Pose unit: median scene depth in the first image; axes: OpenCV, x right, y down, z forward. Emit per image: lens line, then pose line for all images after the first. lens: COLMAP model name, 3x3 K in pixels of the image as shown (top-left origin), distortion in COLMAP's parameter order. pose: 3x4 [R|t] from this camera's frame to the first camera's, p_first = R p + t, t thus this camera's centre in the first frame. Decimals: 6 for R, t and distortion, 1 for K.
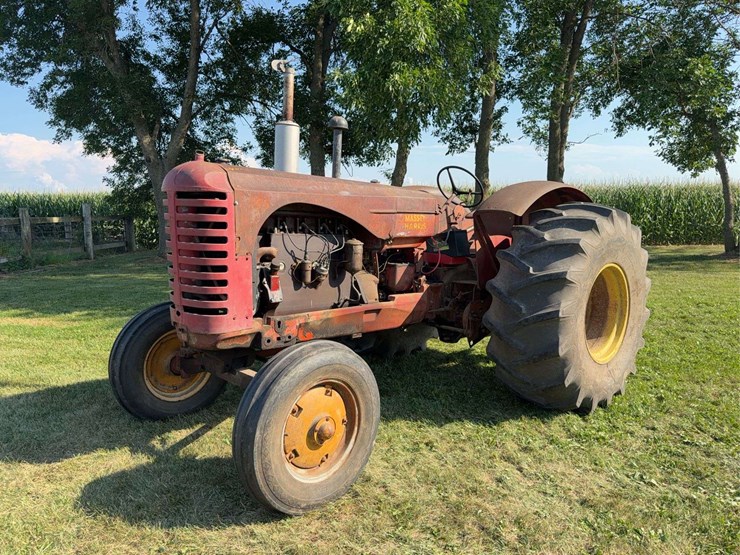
lens RADIAL K [[552.6, 0, 370.0], [0, 552.6, 277.5], [0, 0, 1]] dist [0.124814, -0.218828]
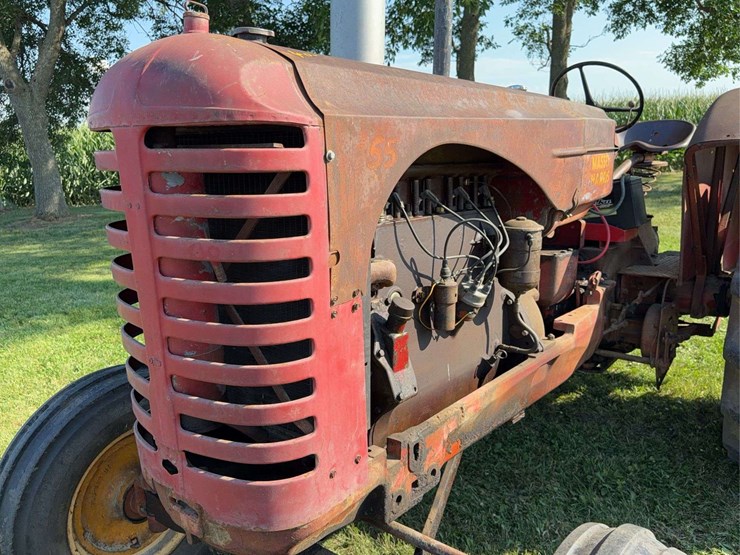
lens RADIAL K [[630.5, 0, 370.0], [0, 630.5, 277.5], [0, 0, 1]] dist [0.079495, -0.125528]
pose [[0.990903, -0.065258, 0.117697, -0.212077], [0.054014, 0.993884, 0.096321, -0.076187], [-0.123263, -0.089087, 0.988367, 0.488018]]
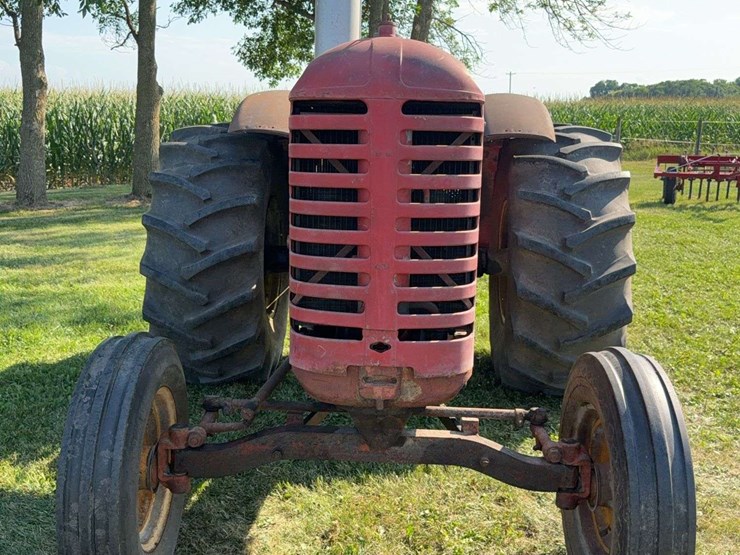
lens RADIAL K [[822.7, 0, 400.8], [0, 822.7, 288.3], [0, 0, 1]] dist [0.139876, -0.306560]
pose [[0.698828, -0.130574, 0.703271, -0.694566], [0.080071, 0.991298, 0.104486, -0.053372], [-0.710794, -0.016706, 0.703201, 0.394290]]
